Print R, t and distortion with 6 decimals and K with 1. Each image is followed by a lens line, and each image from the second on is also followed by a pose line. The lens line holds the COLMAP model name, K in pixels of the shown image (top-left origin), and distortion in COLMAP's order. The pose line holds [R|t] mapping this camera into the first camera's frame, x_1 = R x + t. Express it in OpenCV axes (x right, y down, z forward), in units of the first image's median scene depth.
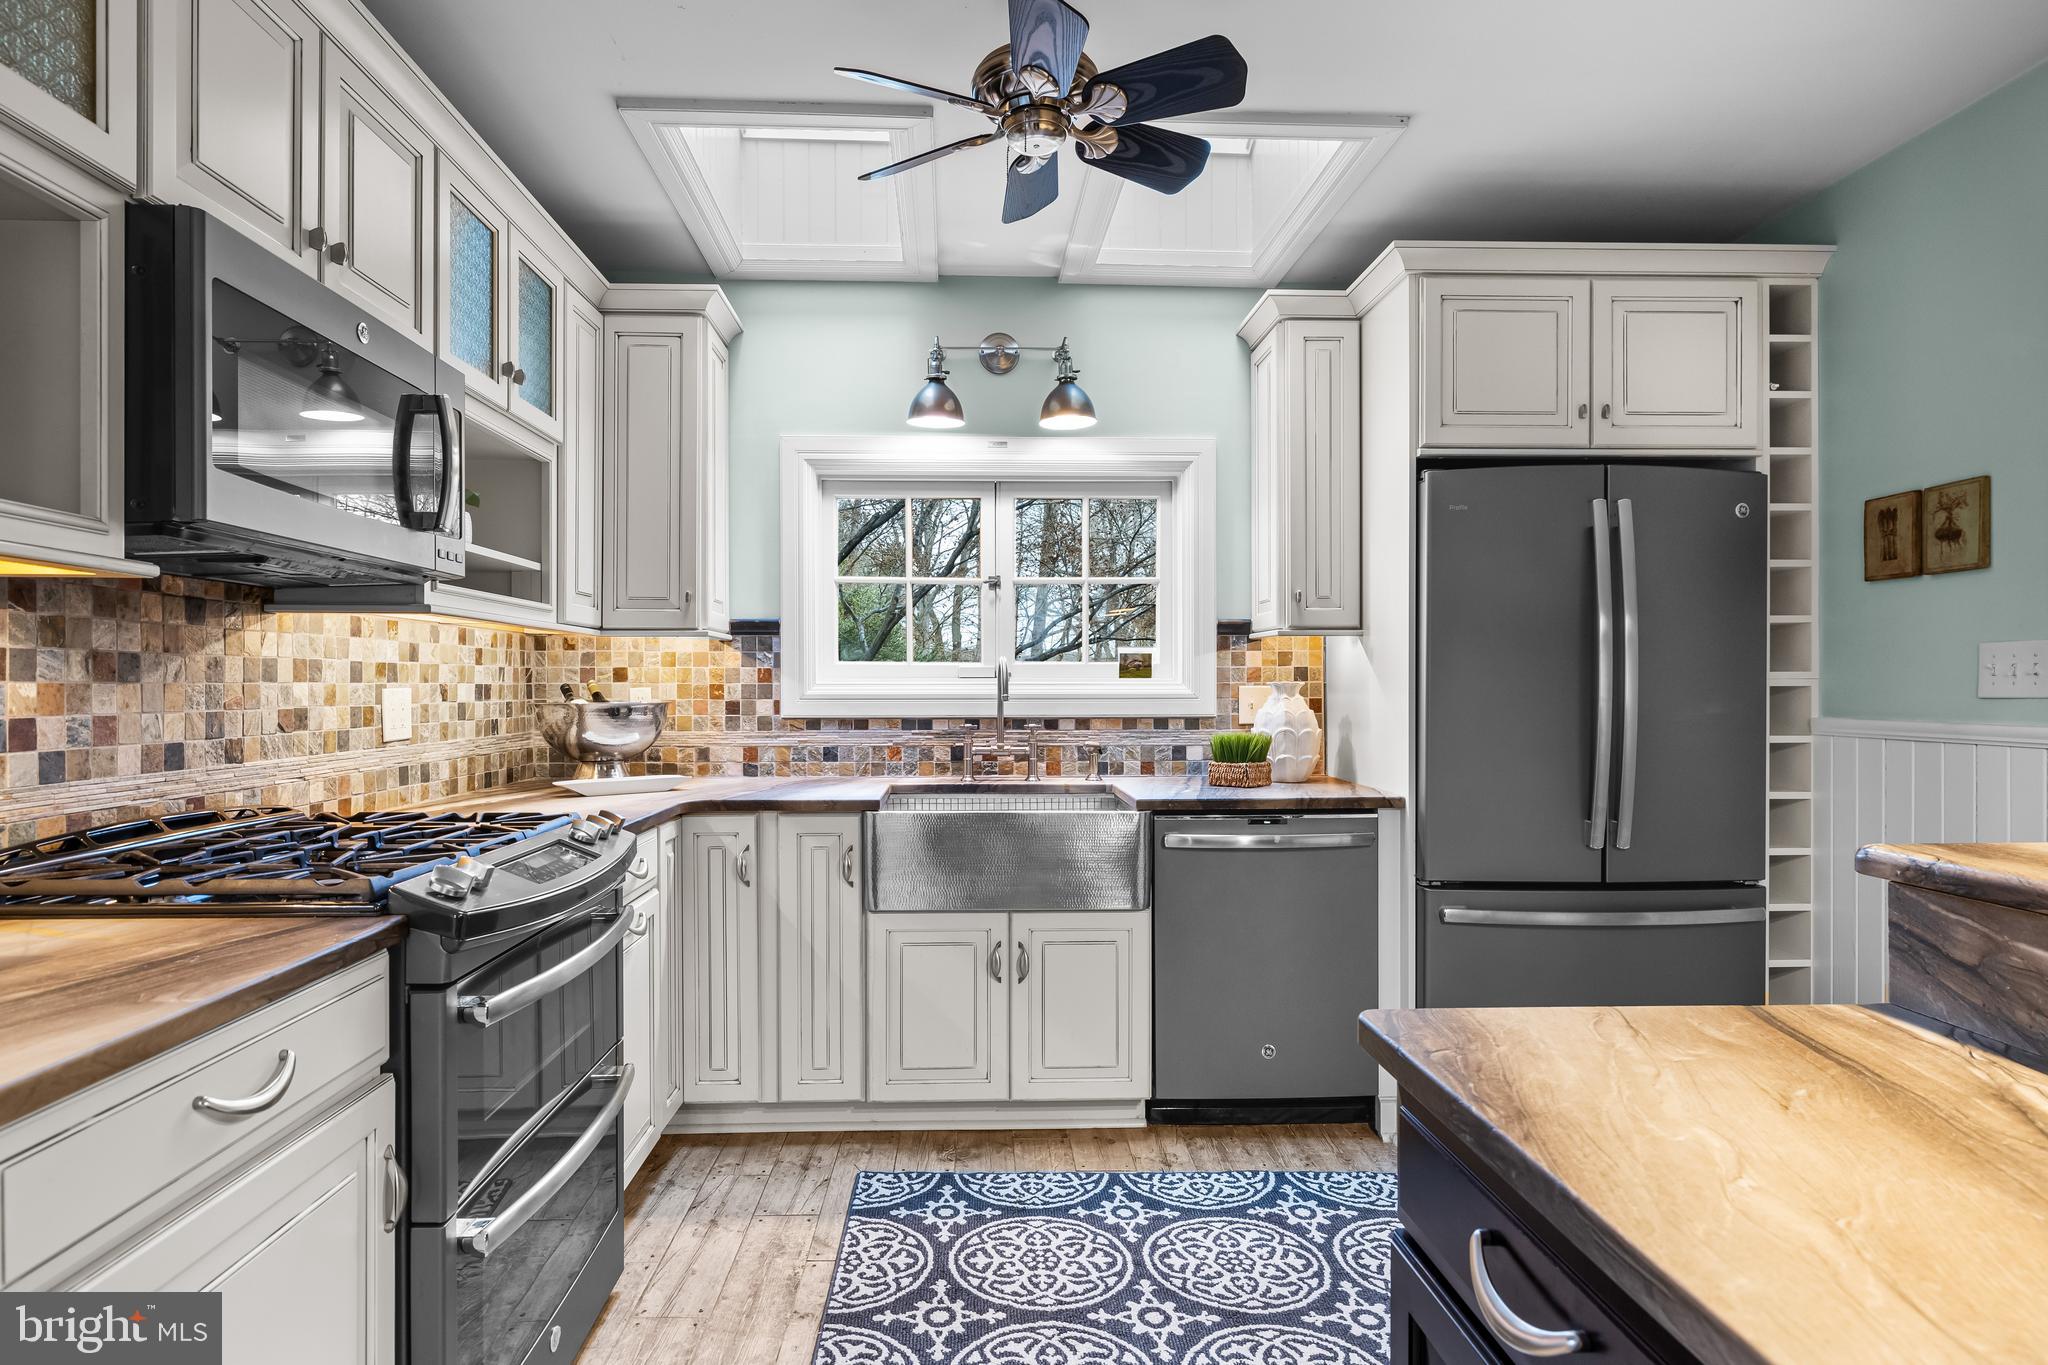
lens RADIAL K [[1092.8, 0, 1026.6], [0, 1092.8, 684.9], [0, 0, 1]] dist [-0.006490, -0.000879]
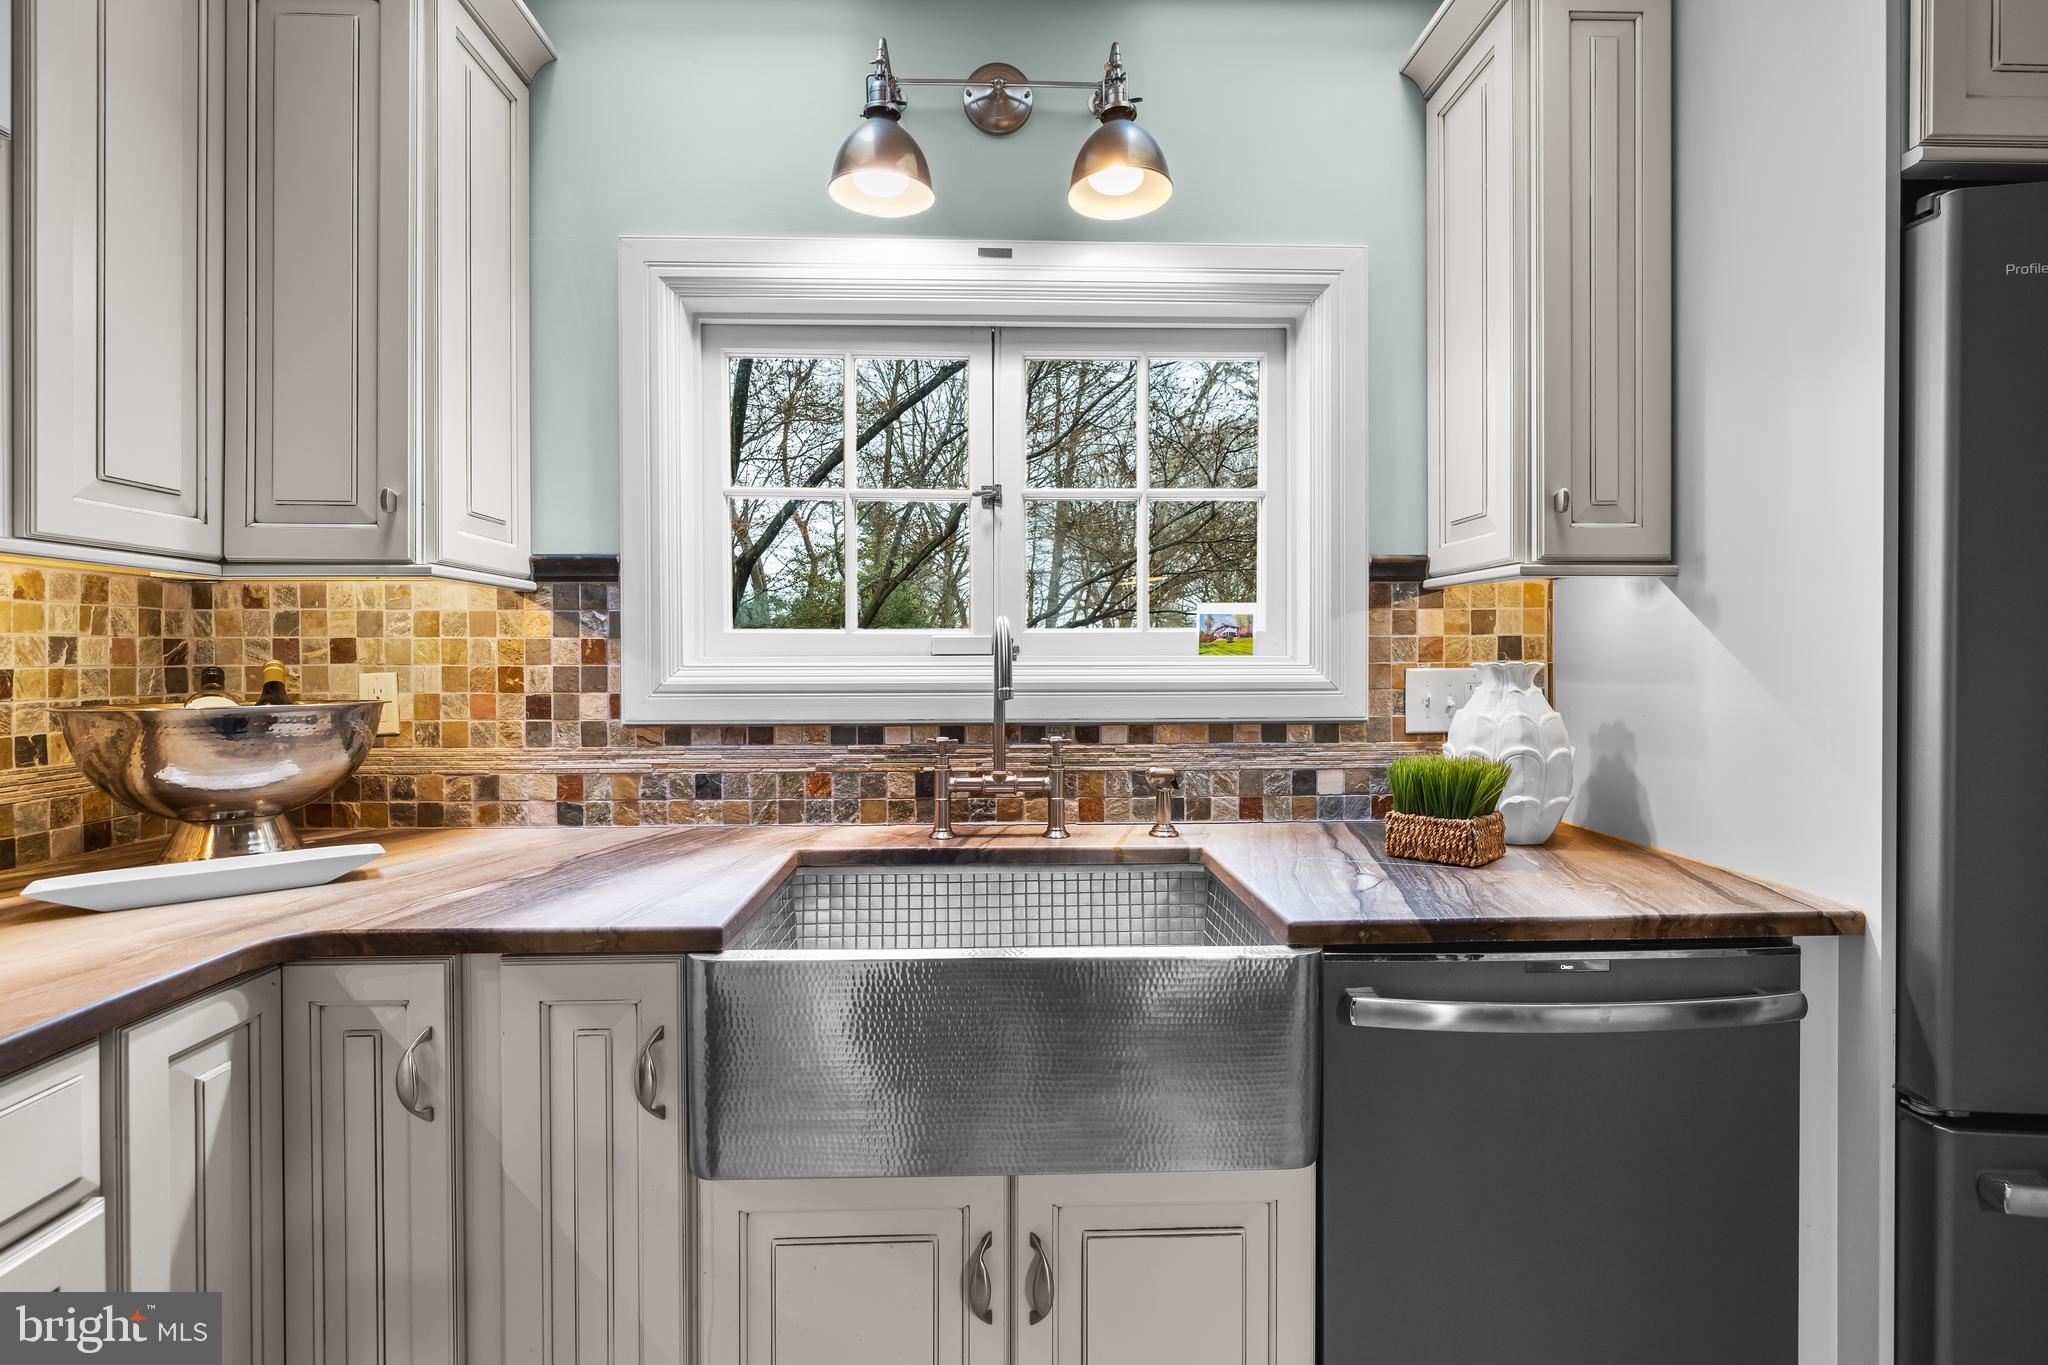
lens RADIAL K [[919.2, 0, 1017.8], [0, 919.2, 665.7], [0, 0, 1]] dist [-0.008533, 0.001049]
pose [[0.999687, -0.000585, -0.025019, -0.002809], [0.000784, 0.999968, 0.007922, -0.005449], [0.025013, -0.007939, 0.999656, 0.589827]]
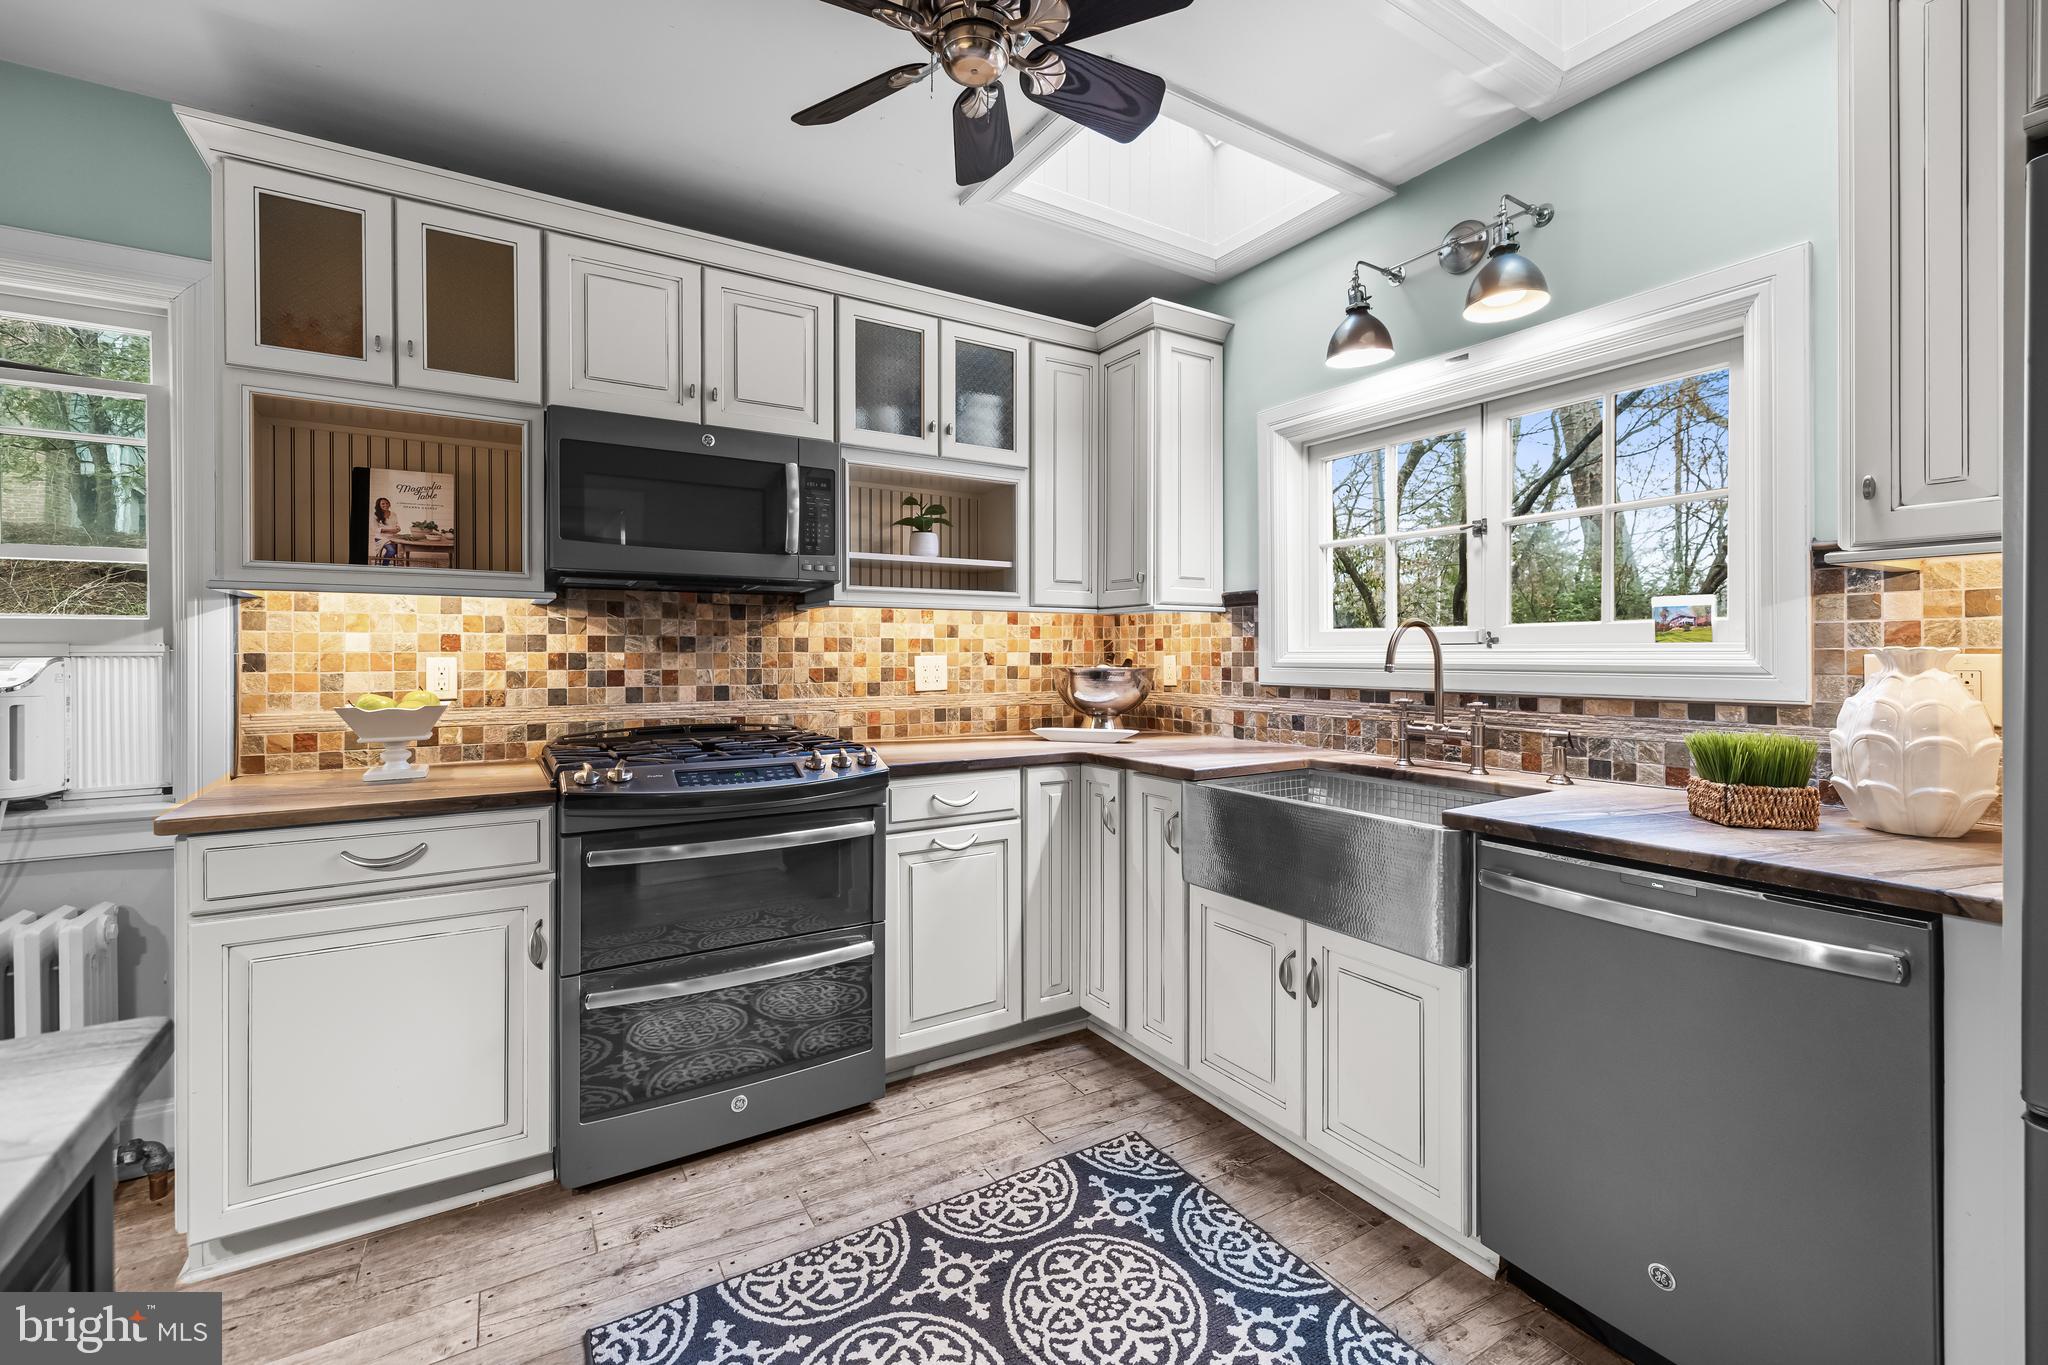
lens RADIAL K [[882.4, 0, 1025.2], [0, 882.4, 655.4], [0, 0, 1]] dist [0.001026, 0.000667]
pose [[0.474535, 0.001776, -0.880235, 0.464774], [0.001233, 0.999996, 0.002682, -0.000217], [0.880236, -0.002359, 0.474531, 0.461082]]
